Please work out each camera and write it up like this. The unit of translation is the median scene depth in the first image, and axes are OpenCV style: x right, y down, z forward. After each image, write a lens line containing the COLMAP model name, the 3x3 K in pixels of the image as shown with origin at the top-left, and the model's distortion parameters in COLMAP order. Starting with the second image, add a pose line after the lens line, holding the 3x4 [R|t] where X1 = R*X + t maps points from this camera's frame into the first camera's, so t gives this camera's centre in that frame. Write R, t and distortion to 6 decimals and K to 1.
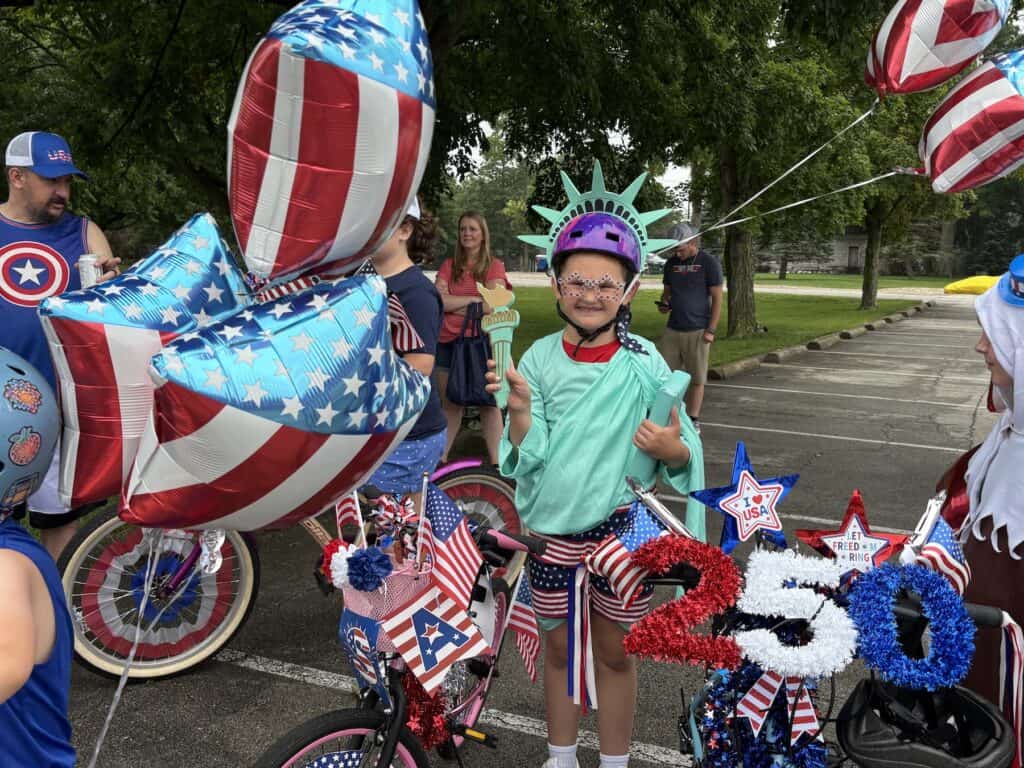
lens RADIAL K [[1006.0, 0, 513.1], [0, 1006.0, 397.2], [0, 0, 1]] dist [0.008351, -0.012285]
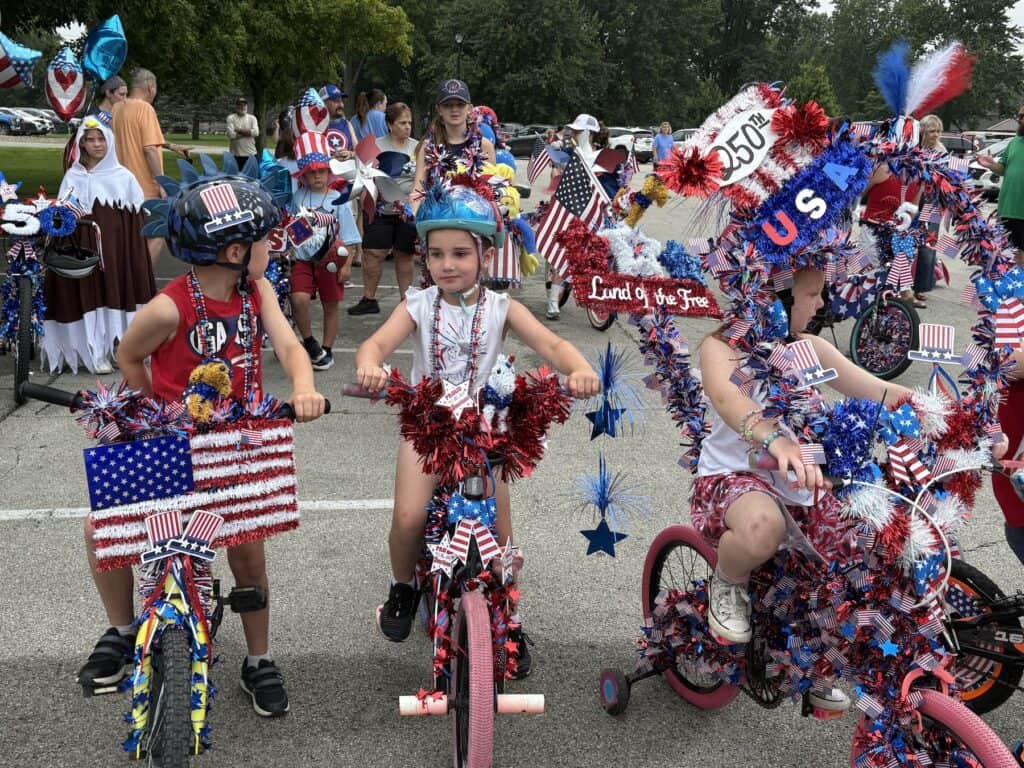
lens RADIAL K [[1017.5, 0, 512.0], [0, 1017.5, 384.0], [0, 0, 1]] dist [-0.005570, 0.040265]
pose [[0.858558, -0.116683, 0.499263, -0.076104], [0.057450, 0.989521, 0.132468, 0.380567], [-0.509488, -0.085049, 0.856264, -2.695034]]
